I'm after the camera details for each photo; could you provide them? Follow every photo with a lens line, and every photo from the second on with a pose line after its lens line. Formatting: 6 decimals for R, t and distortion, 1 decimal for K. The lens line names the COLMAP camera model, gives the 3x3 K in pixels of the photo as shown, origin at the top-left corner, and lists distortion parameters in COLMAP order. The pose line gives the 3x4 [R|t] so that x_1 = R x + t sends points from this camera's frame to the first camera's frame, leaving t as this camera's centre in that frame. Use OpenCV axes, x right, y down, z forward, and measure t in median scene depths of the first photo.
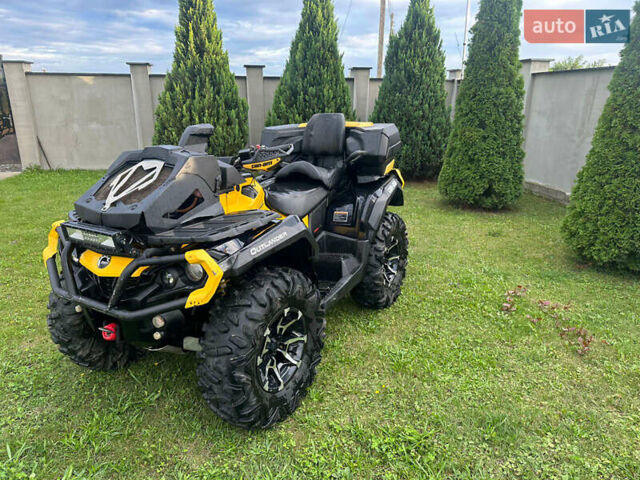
lens RADIAL K [[438.0, 0, 320.0], [0, 438.0, 240.0], [0, 0, 1]] dist [0.035828, -0.001058]
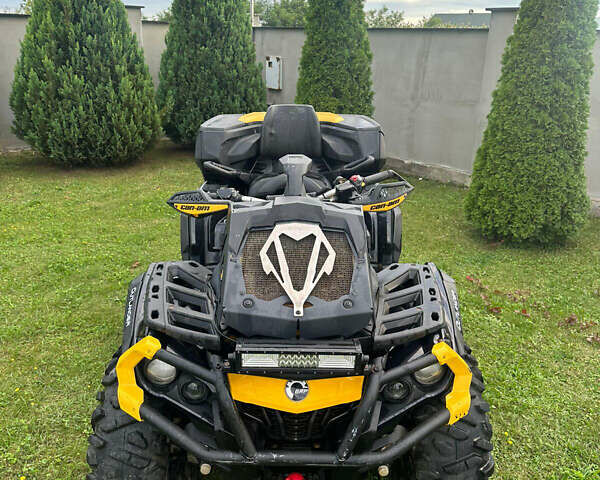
lens RADIAL K [[542.4, 0, 300.0], [0, 542.4, 240.0], [0, 0, 1]] dist [0.077046, -0.001168]
pose [[0.877242, -0.148841, 0.456391, -0.667553], [0.127081, 0.988804, 0.078209, -0.192878], [-0.462922, -0.010609, 0.886335, 0.216755]]
